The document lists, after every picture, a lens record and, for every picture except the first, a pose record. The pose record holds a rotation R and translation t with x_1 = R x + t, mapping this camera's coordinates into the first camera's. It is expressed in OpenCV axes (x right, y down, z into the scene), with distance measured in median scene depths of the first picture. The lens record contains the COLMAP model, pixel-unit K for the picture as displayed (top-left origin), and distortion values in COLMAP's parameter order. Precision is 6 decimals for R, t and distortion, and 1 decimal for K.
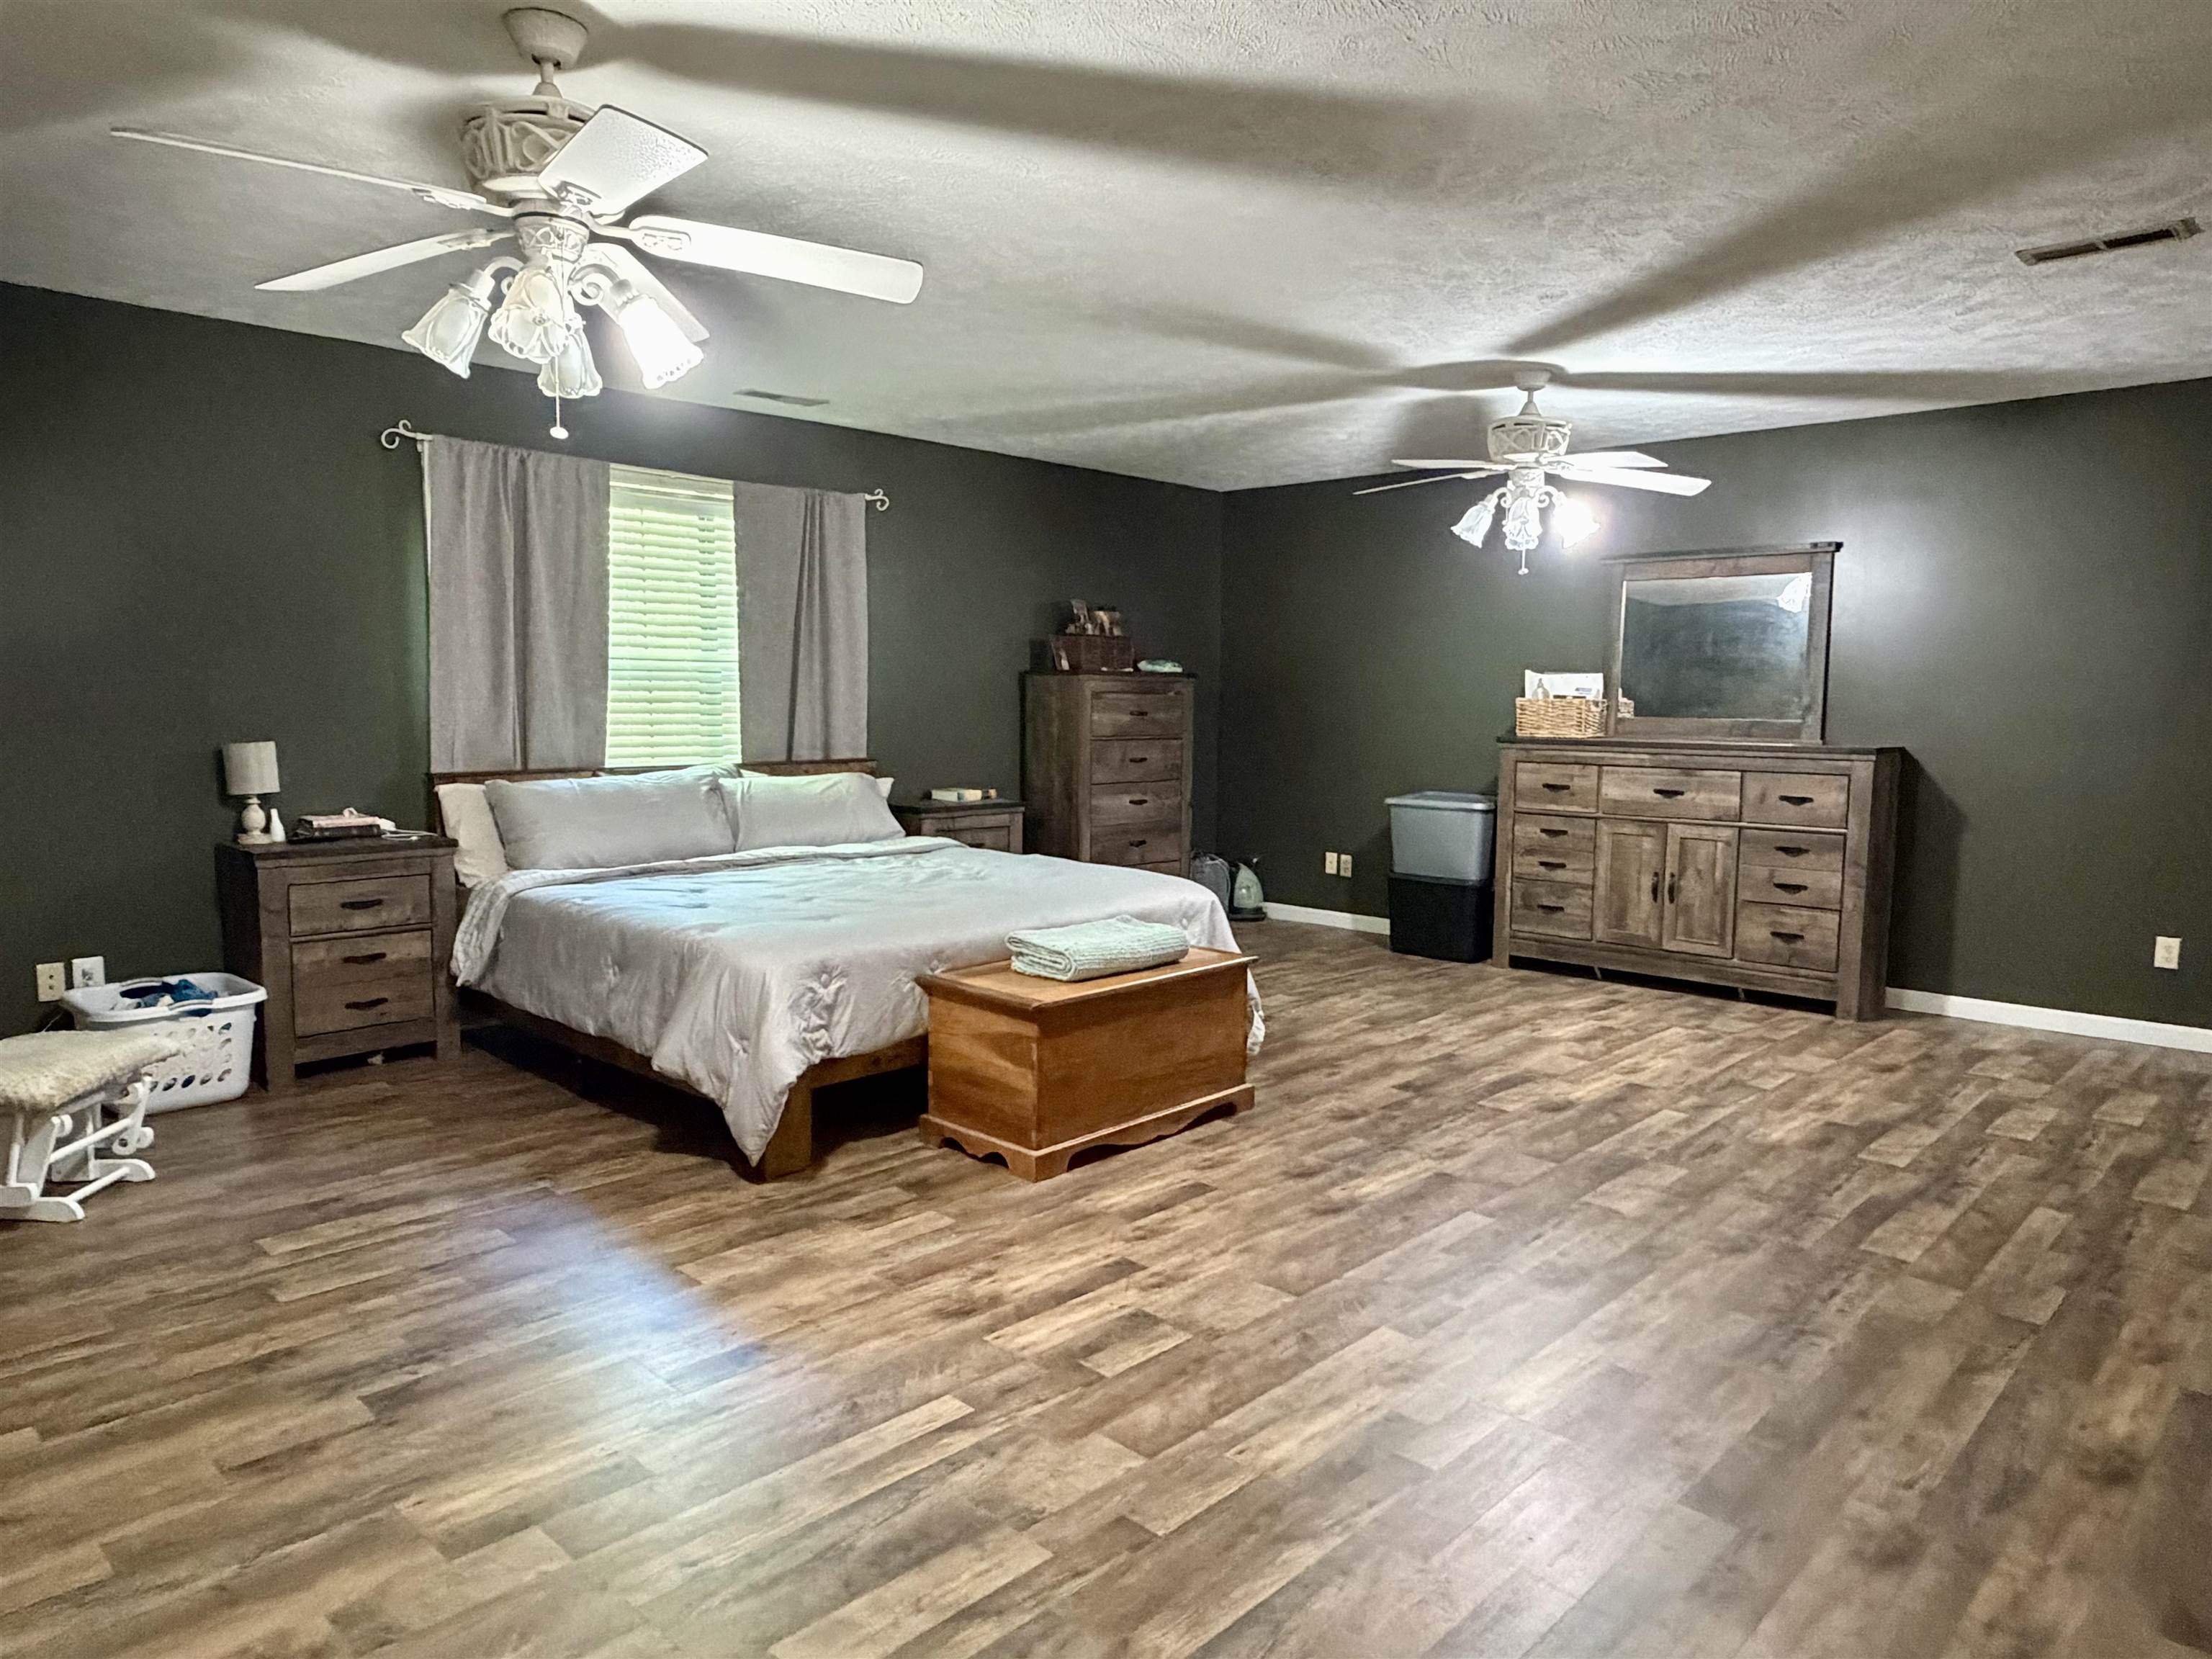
lens RADIAL K [[1410.0, 0, 1096.9], [0, 1410.0, 834.4], [0, 0, 1]] dist [-0.001524, -0.000264]
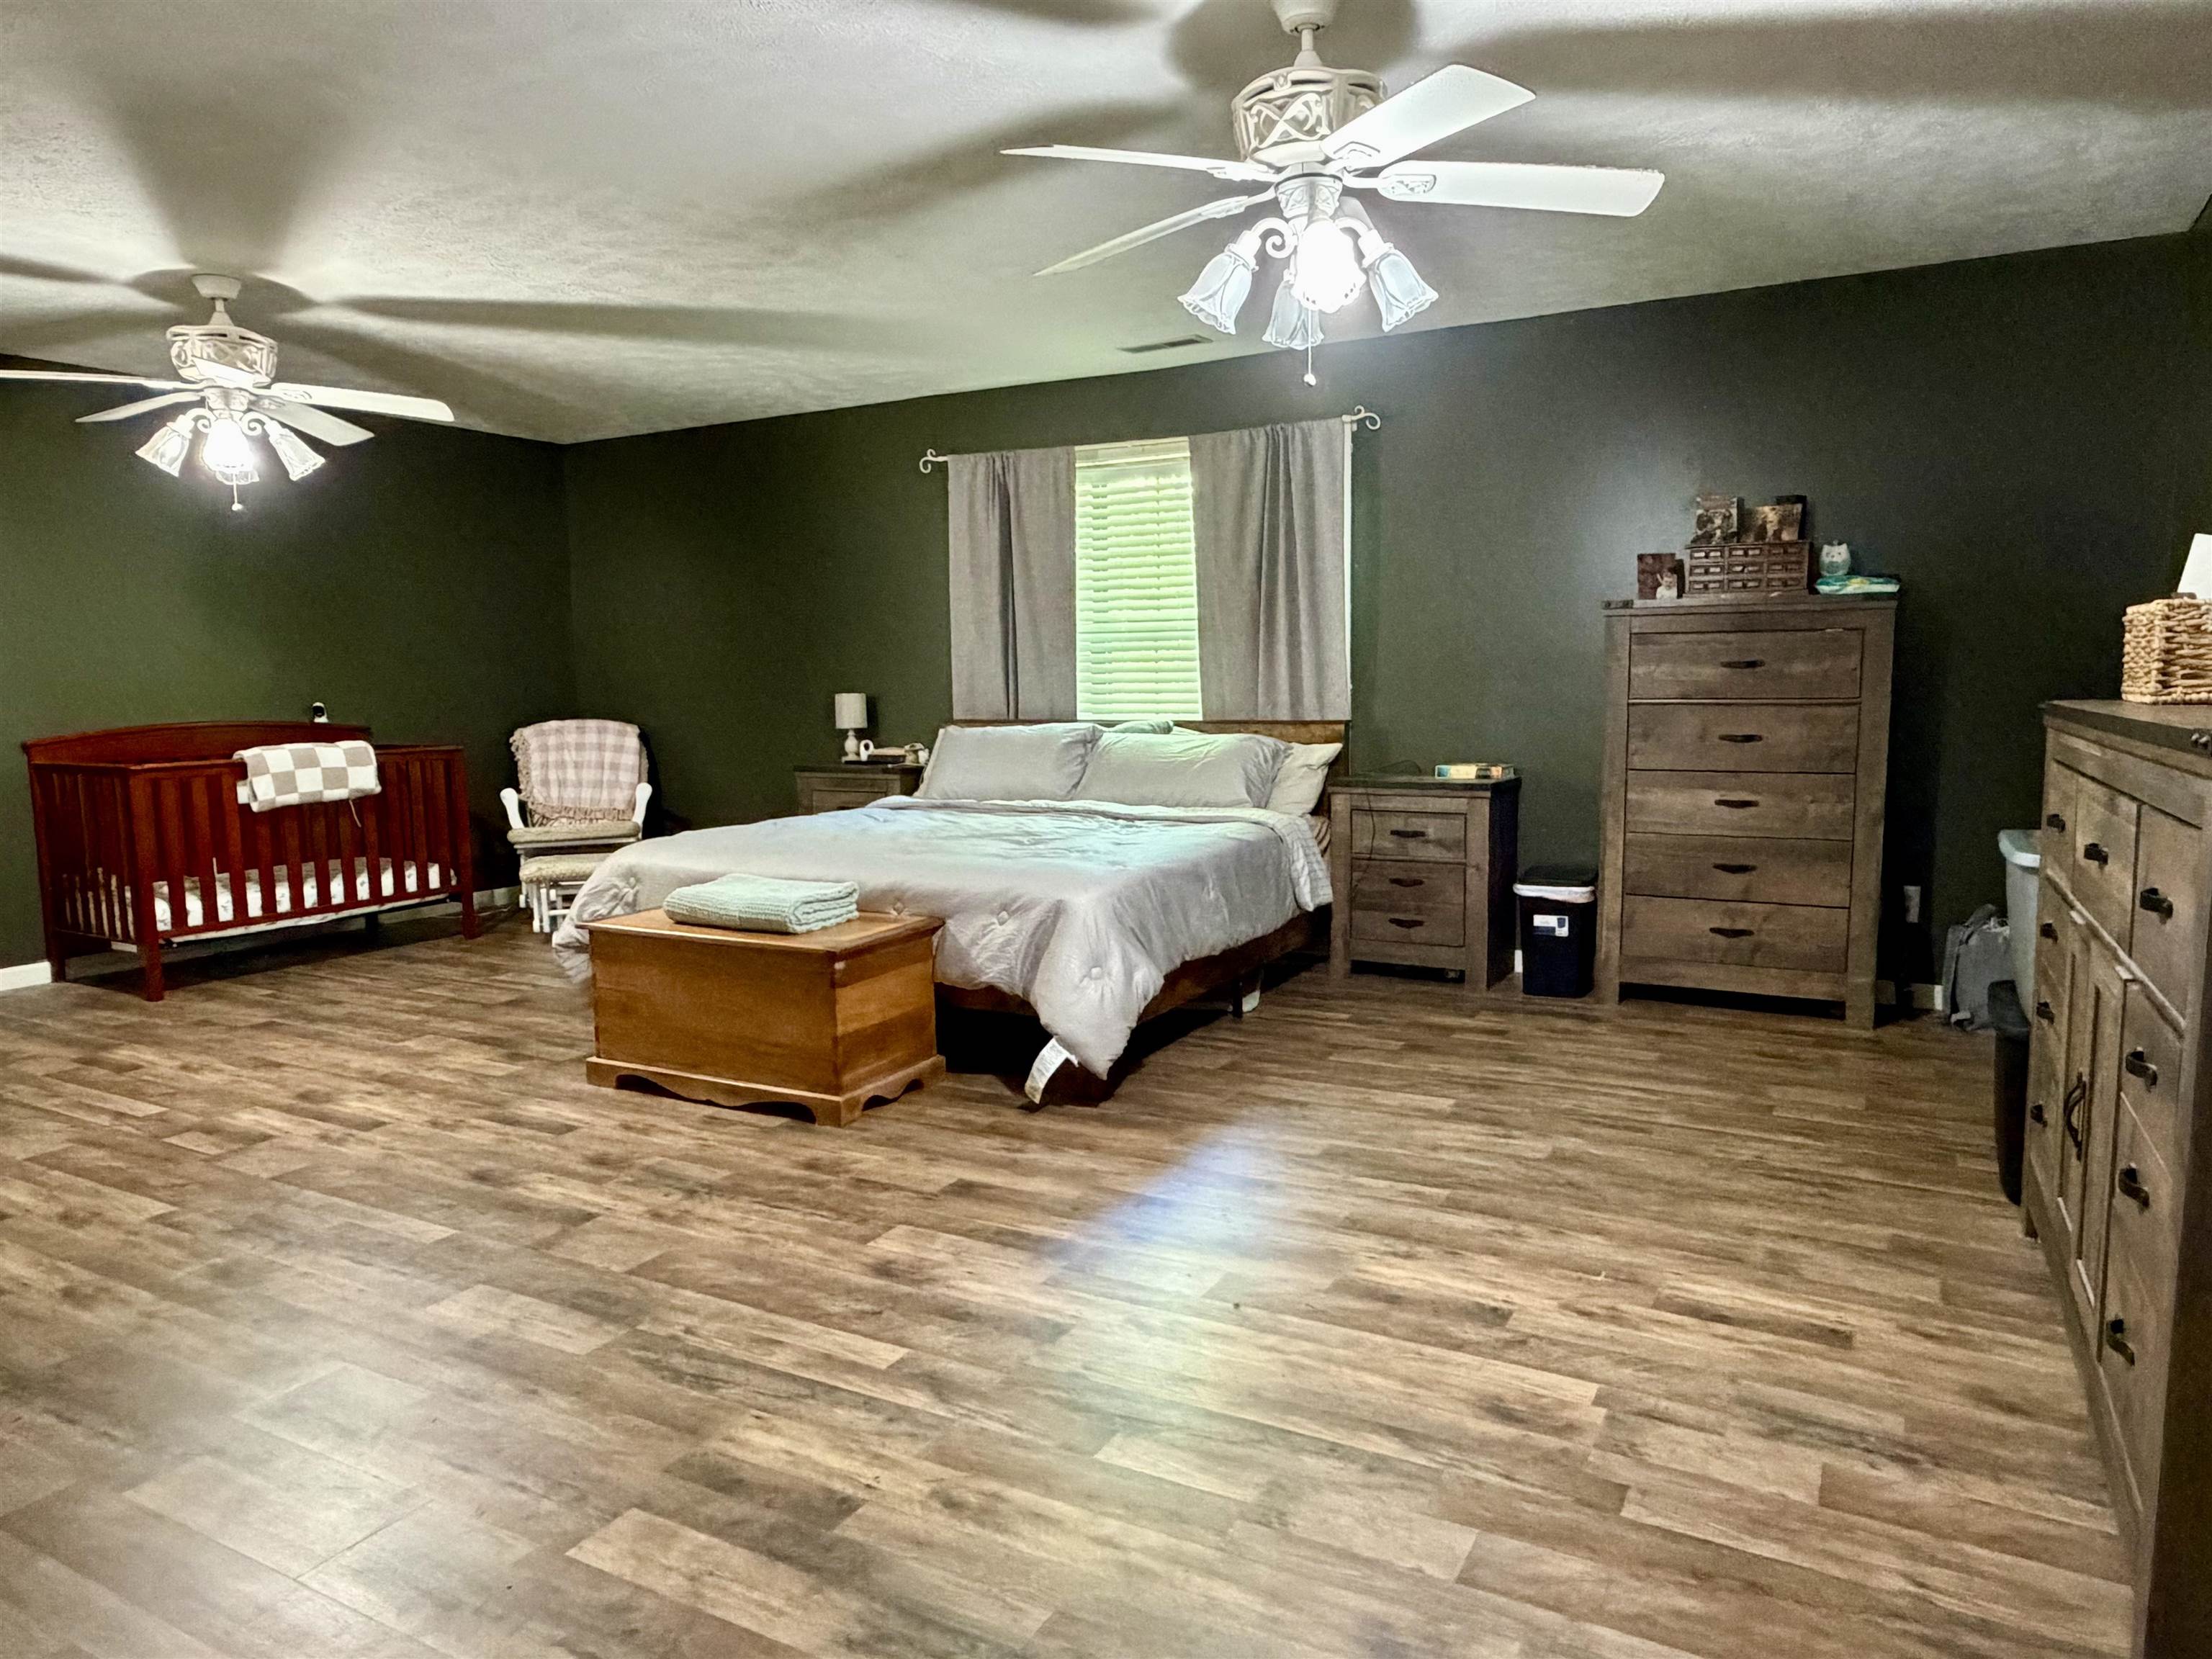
lens RADIAL K [[1410.0, 0, 1096.9], [0, 1410.0, 834.4], [0, 0, 1]] dist [-0.001524, -0.000264]
pose [[0.261487, 0.096959, -0.960325, 1.021730], [-0.081417, 0.993611, 0.078150, -0.063436], [0.961767, 0.057752, 0.267711, 0.987450]]
